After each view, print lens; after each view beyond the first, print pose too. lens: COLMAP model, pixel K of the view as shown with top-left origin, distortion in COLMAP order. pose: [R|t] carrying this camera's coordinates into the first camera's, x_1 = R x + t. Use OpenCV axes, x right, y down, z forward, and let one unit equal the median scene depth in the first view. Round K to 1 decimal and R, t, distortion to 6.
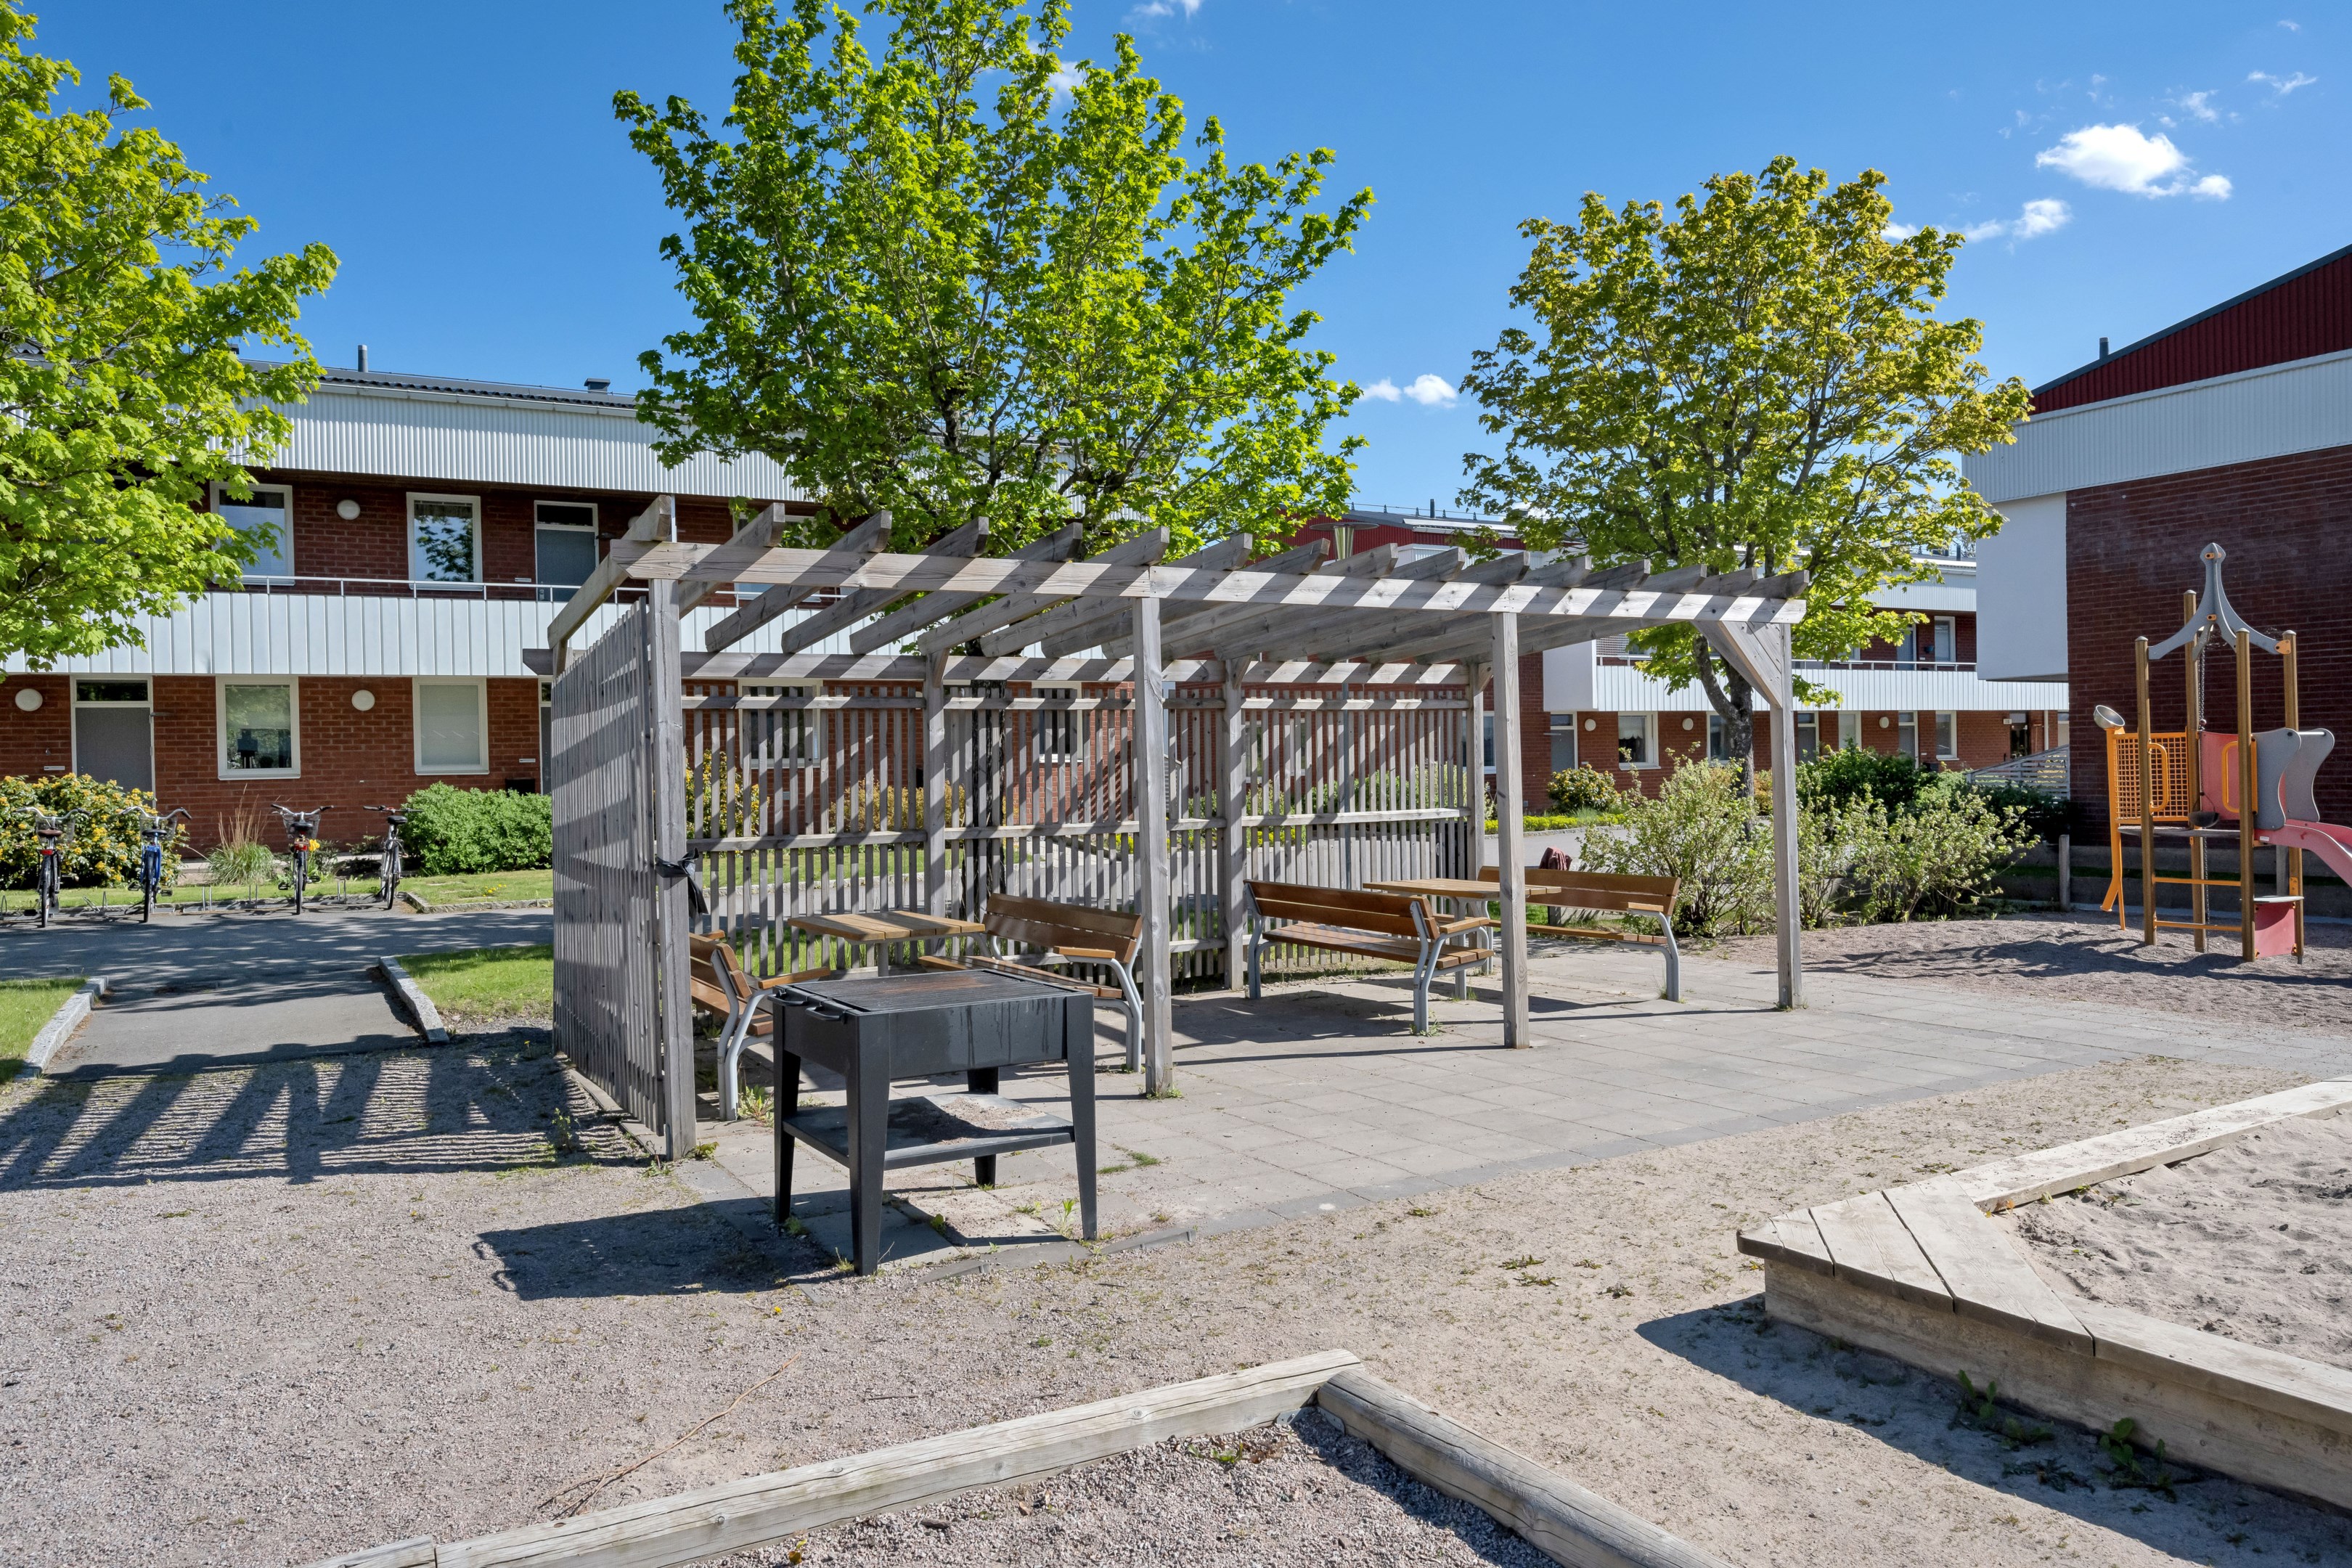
lens RADIAL K [[1621.3, 0, 1171.6], [0, 1621.3, 785.9], [0, 0, 1]] dist [-0.001962, -0.003062]
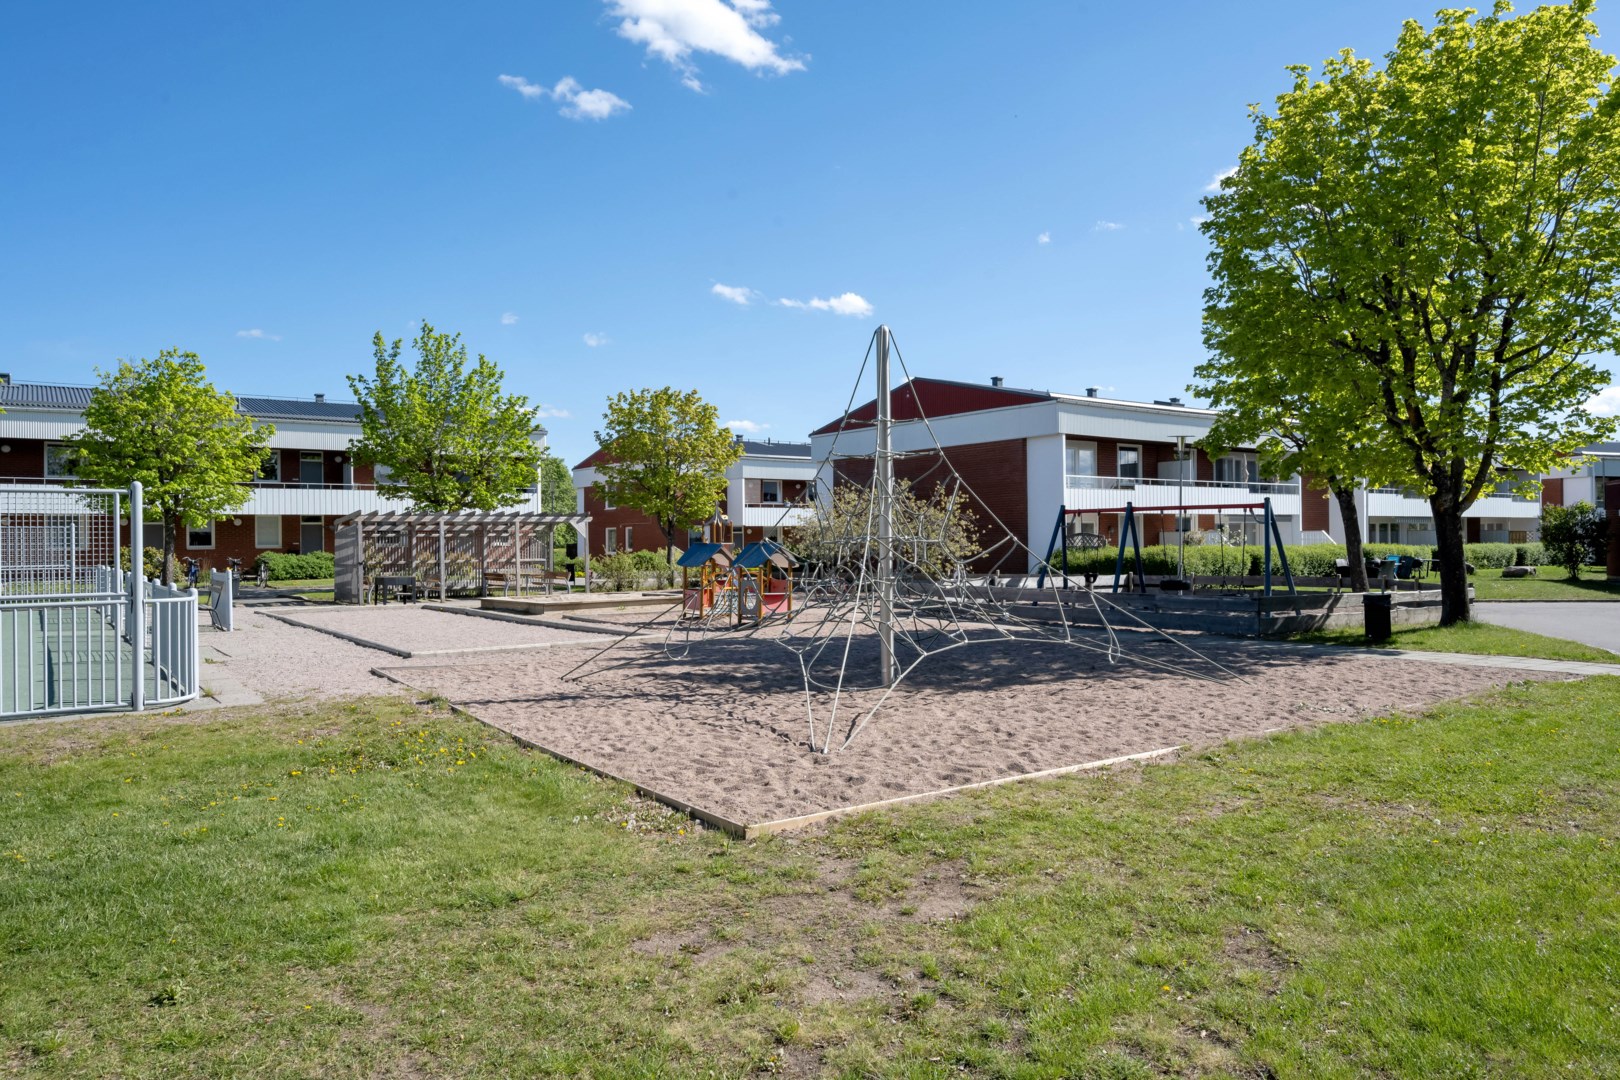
lens RADIAL K [[1032.4, 0, 816.8], [0, 1032.4, 535.1], [0, 0, 1]] dist [-0.005775, -0.000183]
pose [[0.990138, 0.010427, 0.139705, 0.279409], [-0.007252, 0.999704, -0.023212, 0.005468], [-0.139906, 0.021970, 0.989921, -1.011242]]
